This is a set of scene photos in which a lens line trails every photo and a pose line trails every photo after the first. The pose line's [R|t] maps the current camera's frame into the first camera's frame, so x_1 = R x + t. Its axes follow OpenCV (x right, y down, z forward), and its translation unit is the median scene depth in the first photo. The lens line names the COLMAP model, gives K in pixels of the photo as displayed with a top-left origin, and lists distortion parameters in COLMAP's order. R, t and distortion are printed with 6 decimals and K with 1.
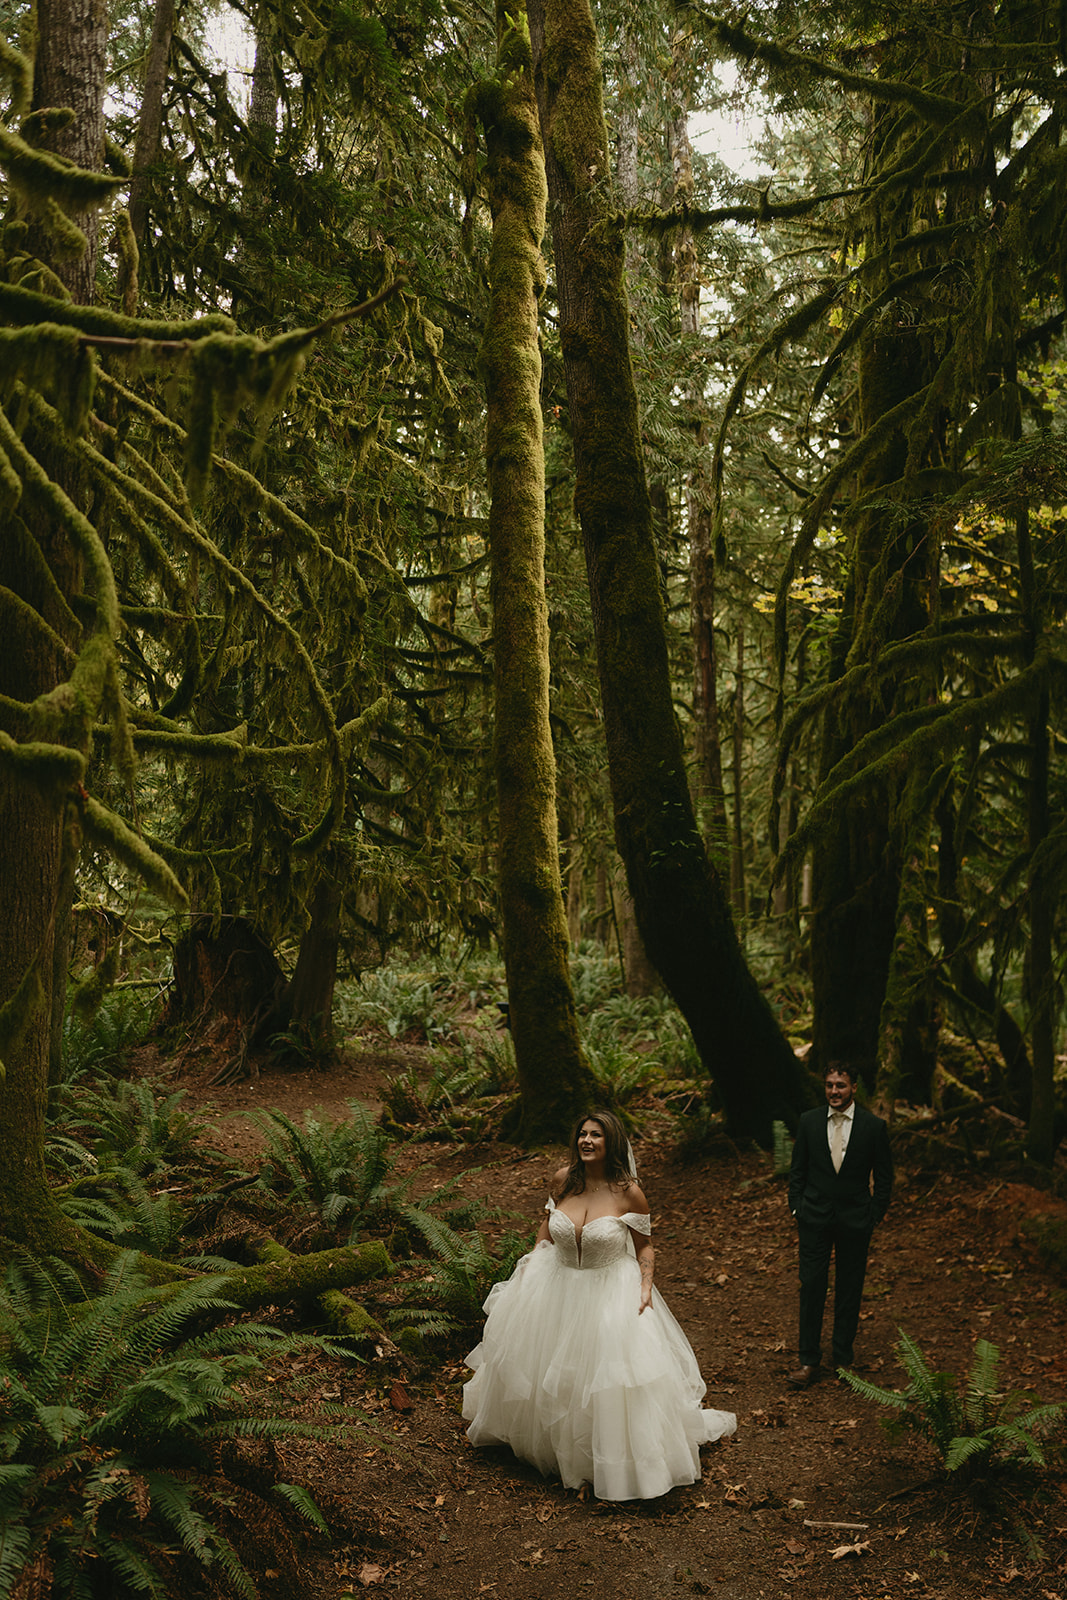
lens RADIAL K [[1548.4, 0, 510.5], [0, 1548.4, 803.2], [0, 0, 1]] dist [-0.001780, 0.000000]
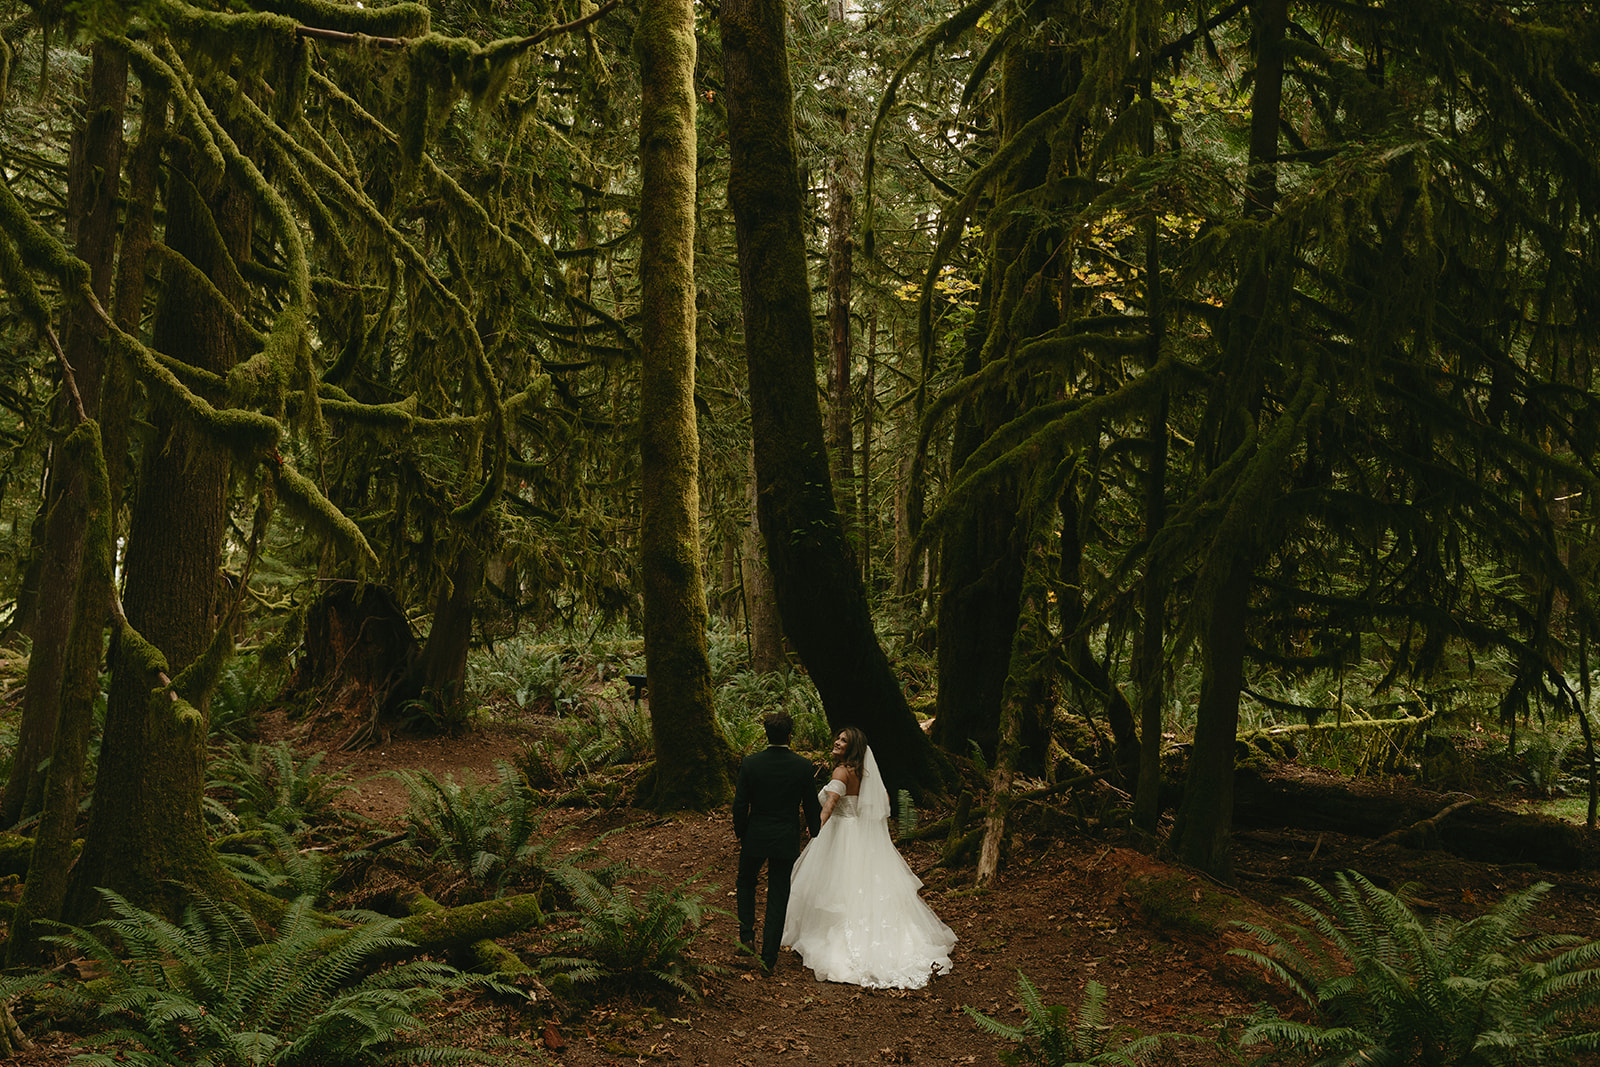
lens RADIAL K [[1548.4, 0, 792.9], [0, 1548.4, 522.9], [0, 0, 1]] dist [-0.001780, 0.000000]
pose [[0.994343, 0.029599, 0.102005, -0.012958], [-0.032408, 0.999137, 0.025984, -0.000628], [-0.101148, -0.029142, 0.994444, -0.029650]]
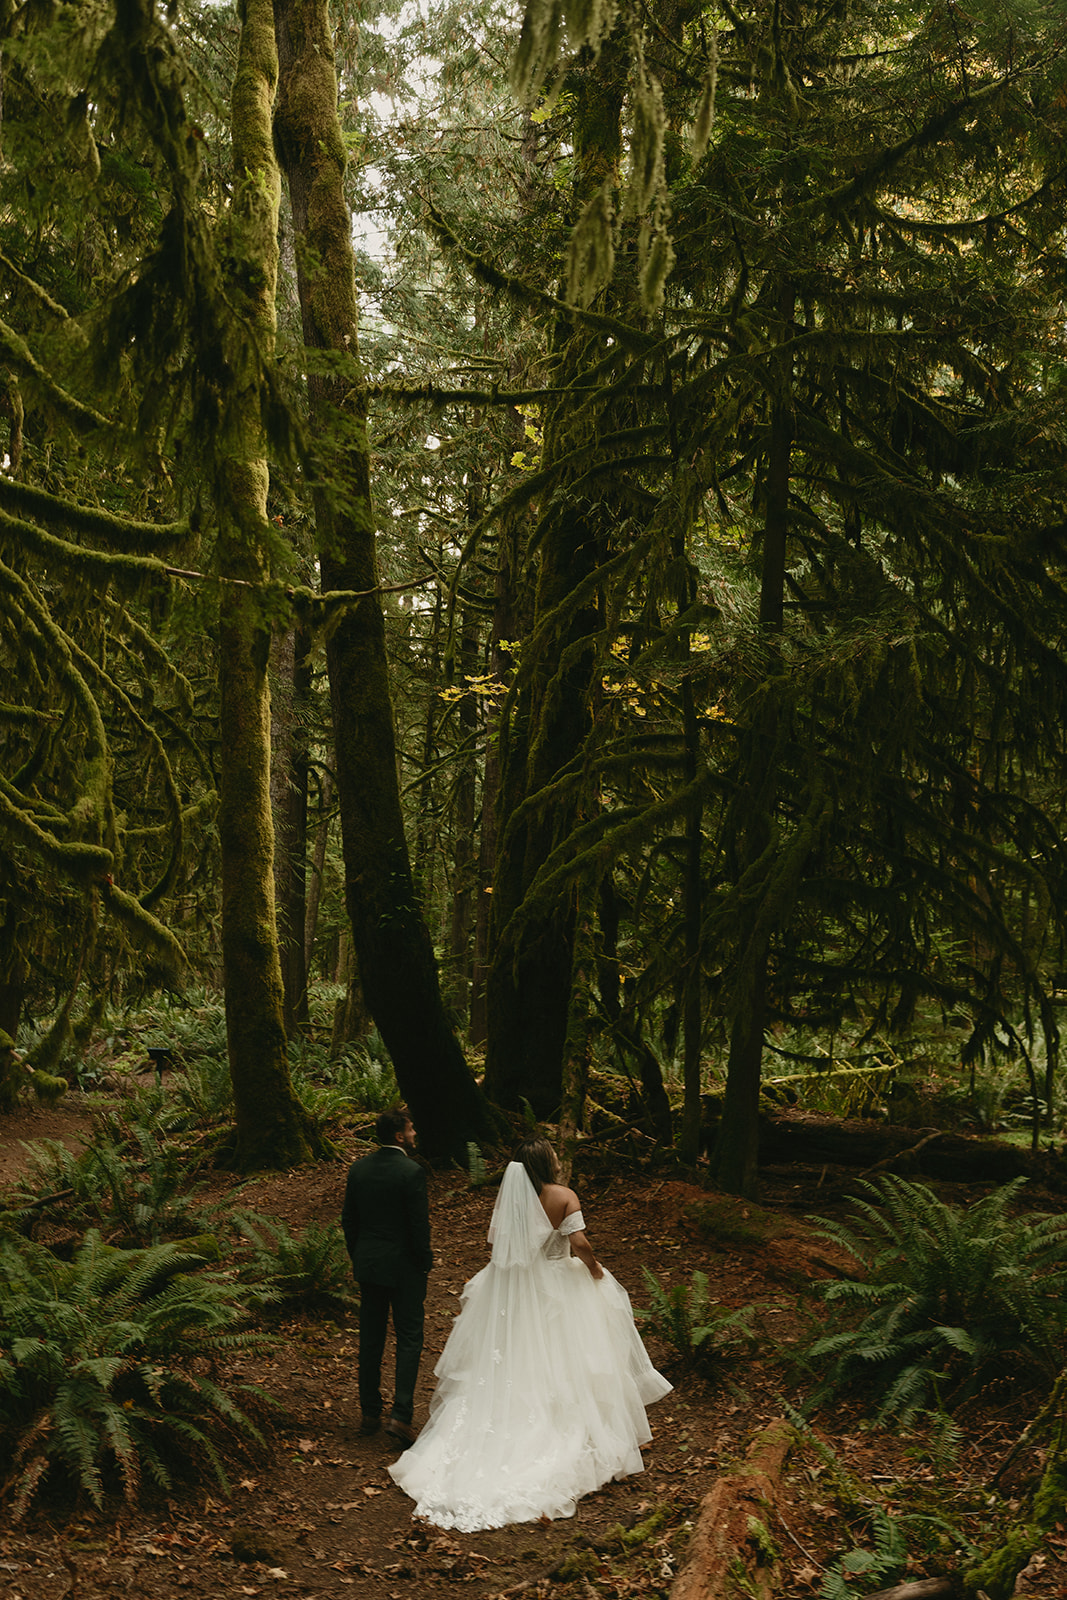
lens RADIAL K [[1548.4, 0, 529.6], [0, 1548.4, 801.0], [0, 0, 1]] dist [-0.001780, 0.000000]
pose [[0.960916, 0.037059, 0.274348, -0.109637], [-0.028284, 0.998956, -0.035875, -0.014081], [-0.275391, 0.026713, 0.960961, -0.150581]]
